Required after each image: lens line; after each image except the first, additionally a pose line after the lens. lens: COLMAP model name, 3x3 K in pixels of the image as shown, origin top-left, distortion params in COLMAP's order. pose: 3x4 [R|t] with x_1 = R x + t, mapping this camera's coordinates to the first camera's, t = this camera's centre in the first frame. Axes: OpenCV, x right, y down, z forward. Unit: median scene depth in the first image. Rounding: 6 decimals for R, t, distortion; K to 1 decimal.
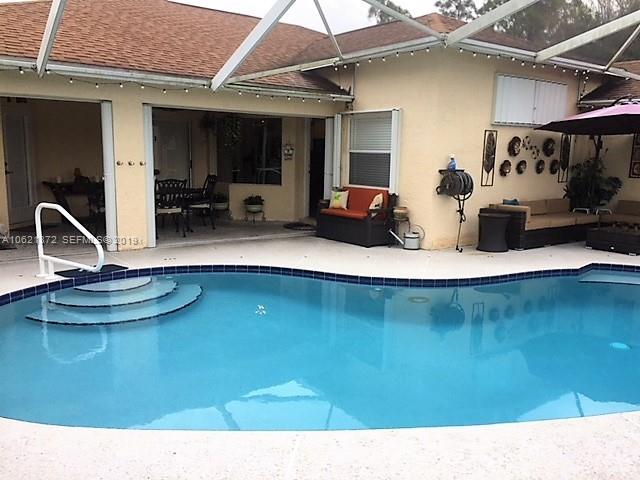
lens RADIAL K [[546.9, 0, 320.9], [0, 546.9, 243.1], [0, 0, 1]] dist [0.018228, -0.000816]
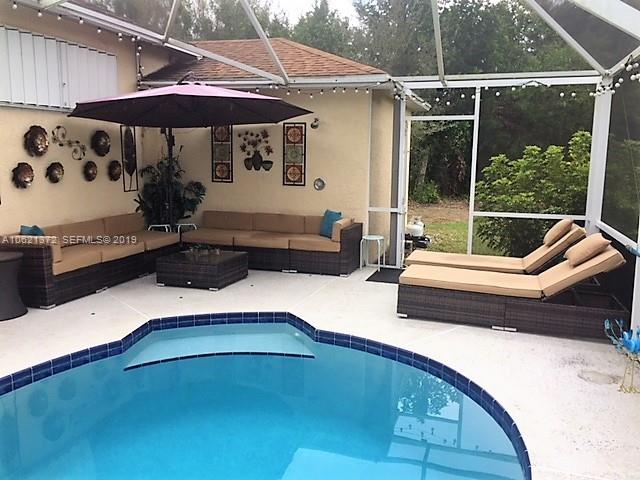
lens RADIAL K [[546.9, 0, 320.3], [0, 546.9, 238.9], [0, 0, 1]] dist [0.018228, -0.000816]
pose [[0.810458, -0.096816, 0.577741, 0.226527], [0.098423, 0.994733, 0.028625, -0.045316], [-0.577469, 0.033664, 0.815718, 0.270770]]
